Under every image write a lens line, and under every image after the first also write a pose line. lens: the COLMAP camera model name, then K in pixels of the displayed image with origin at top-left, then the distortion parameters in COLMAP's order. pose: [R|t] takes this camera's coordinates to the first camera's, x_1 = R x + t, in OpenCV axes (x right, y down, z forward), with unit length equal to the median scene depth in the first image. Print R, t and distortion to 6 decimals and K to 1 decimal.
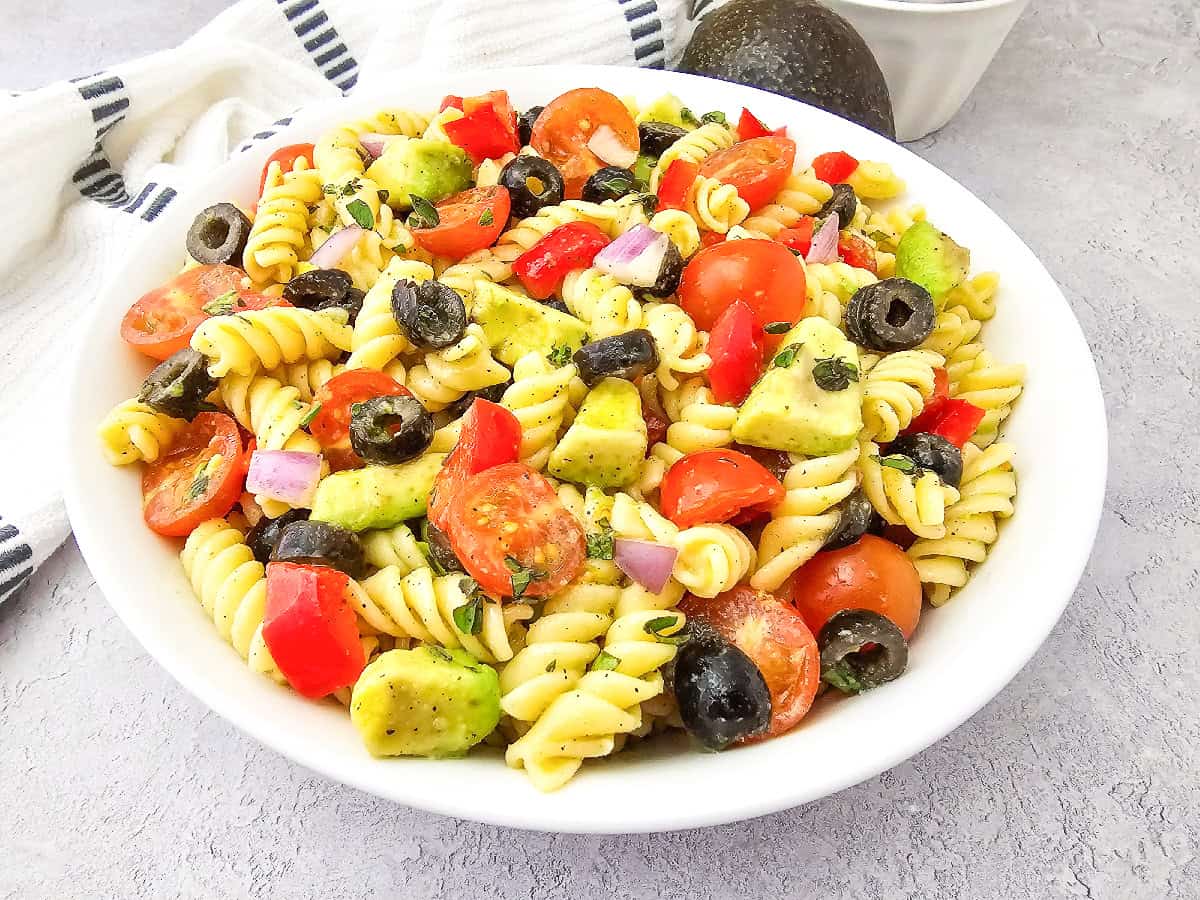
lens RADIAL K [[480.3, 0, 558.2], [0, 480.3, 399.2], [0, 0, 1]] dist [0.000986, -0.000314]
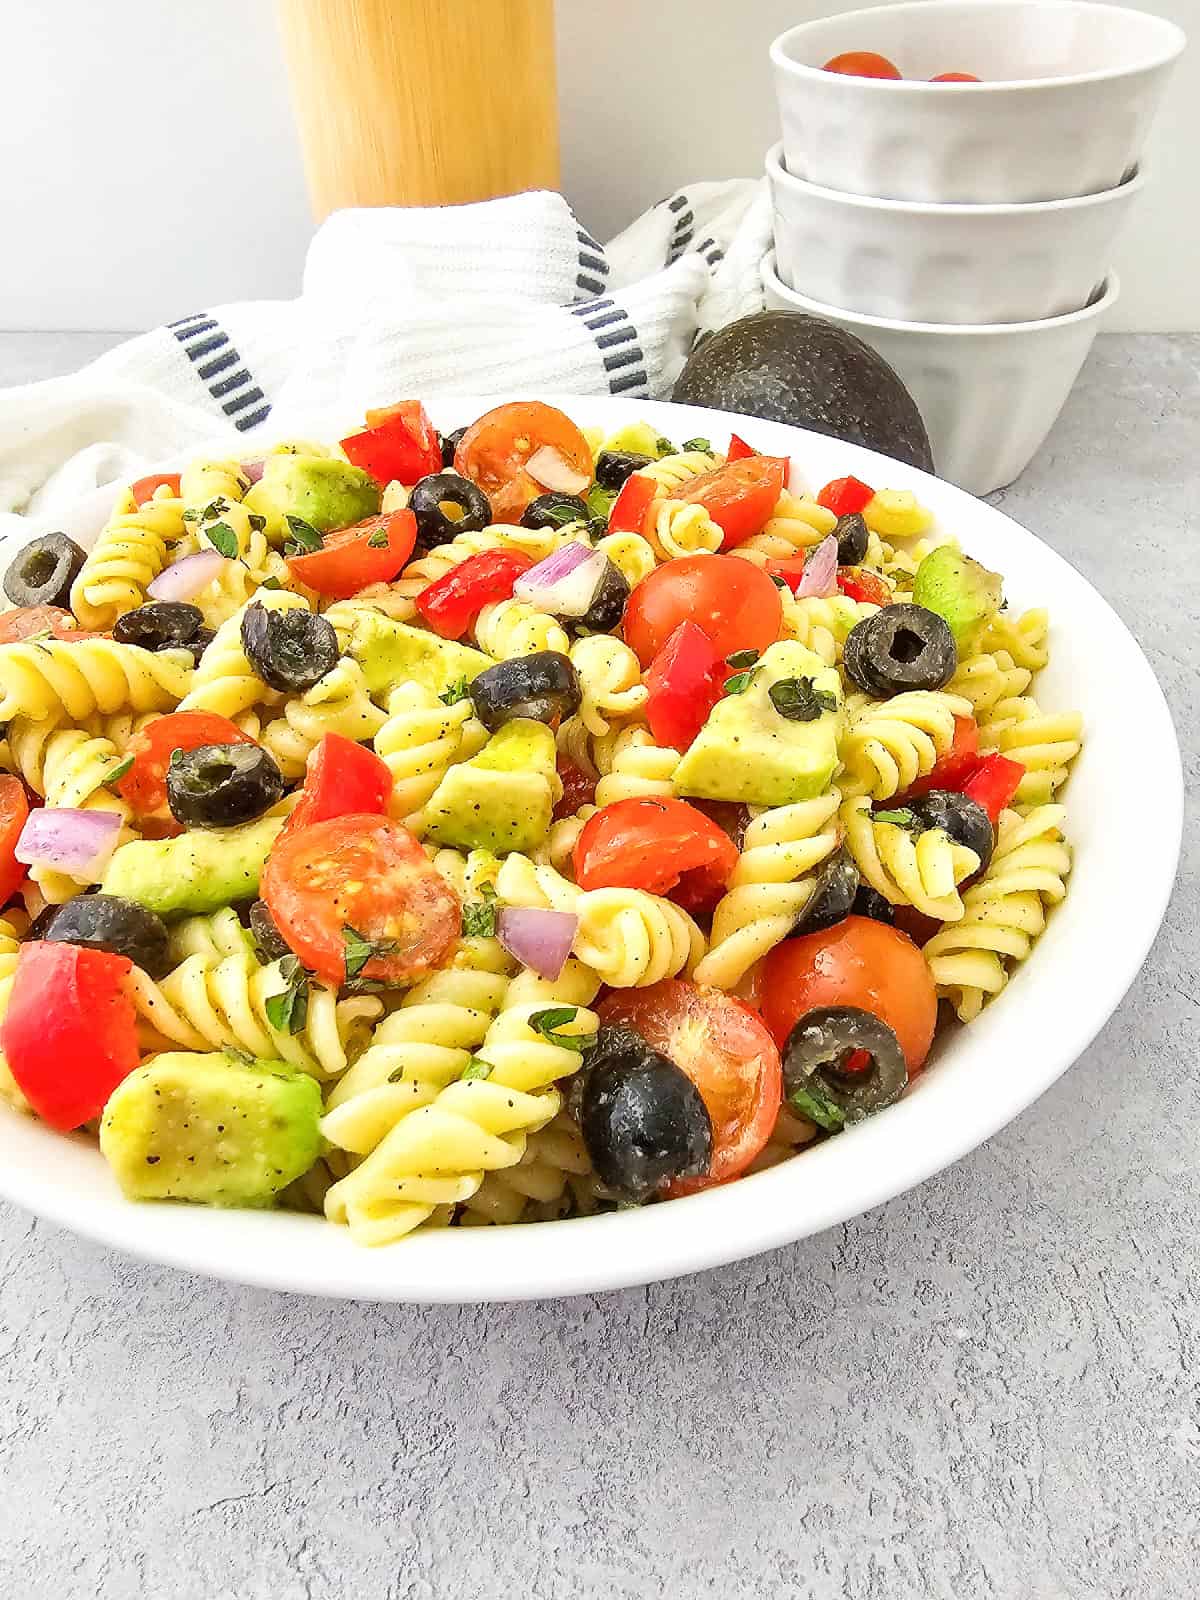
lens RADIAL K [[640.4, 0, 566.9], [0, 640.4, 802.8], [0, 0, 1]] dist [0.000986, -0.000314]
pose [[0.999964, -0.007865, -0.003141, 0.185665], [0.007490, 0.994388, -0.105530, 0.192536], [0.003953, 0.105503, 0.994411, 0.007780]]
